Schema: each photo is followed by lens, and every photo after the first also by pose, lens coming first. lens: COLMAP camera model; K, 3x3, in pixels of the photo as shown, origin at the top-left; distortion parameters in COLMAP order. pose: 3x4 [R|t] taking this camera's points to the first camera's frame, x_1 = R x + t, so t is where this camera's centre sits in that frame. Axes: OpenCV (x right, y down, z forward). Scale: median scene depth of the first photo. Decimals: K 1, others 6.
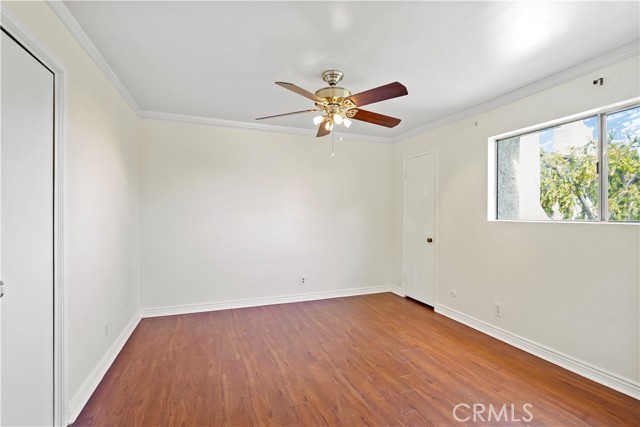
lens RADIAL K [[296.4, 0, 320.9], [0, 296.4, 214.6], [0, 0, 1]] dist [-0.012873, 0.001641]
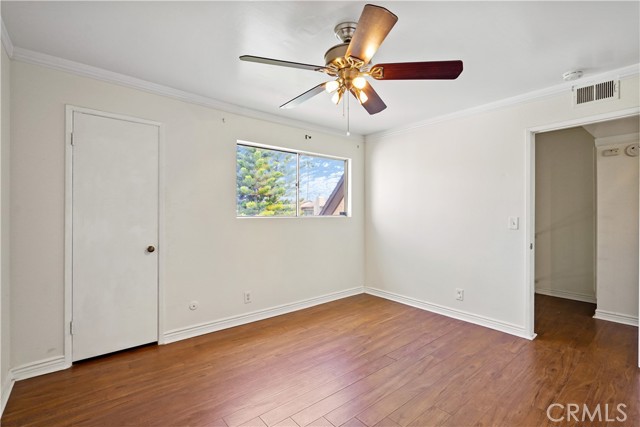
lens RADIAL K [[296.4, 0, 321.1], [0, 296.4, 212.5], [0, 0, 1]] dist [-0.012873, 0.001641]
pose [[-0.343863, 0.000384, 0.939020, -0.592366], [0.001634, 0.999999, 0.000190, 0.001392], [-0.939018, 0.001599, -0.343864, 1.207625]]
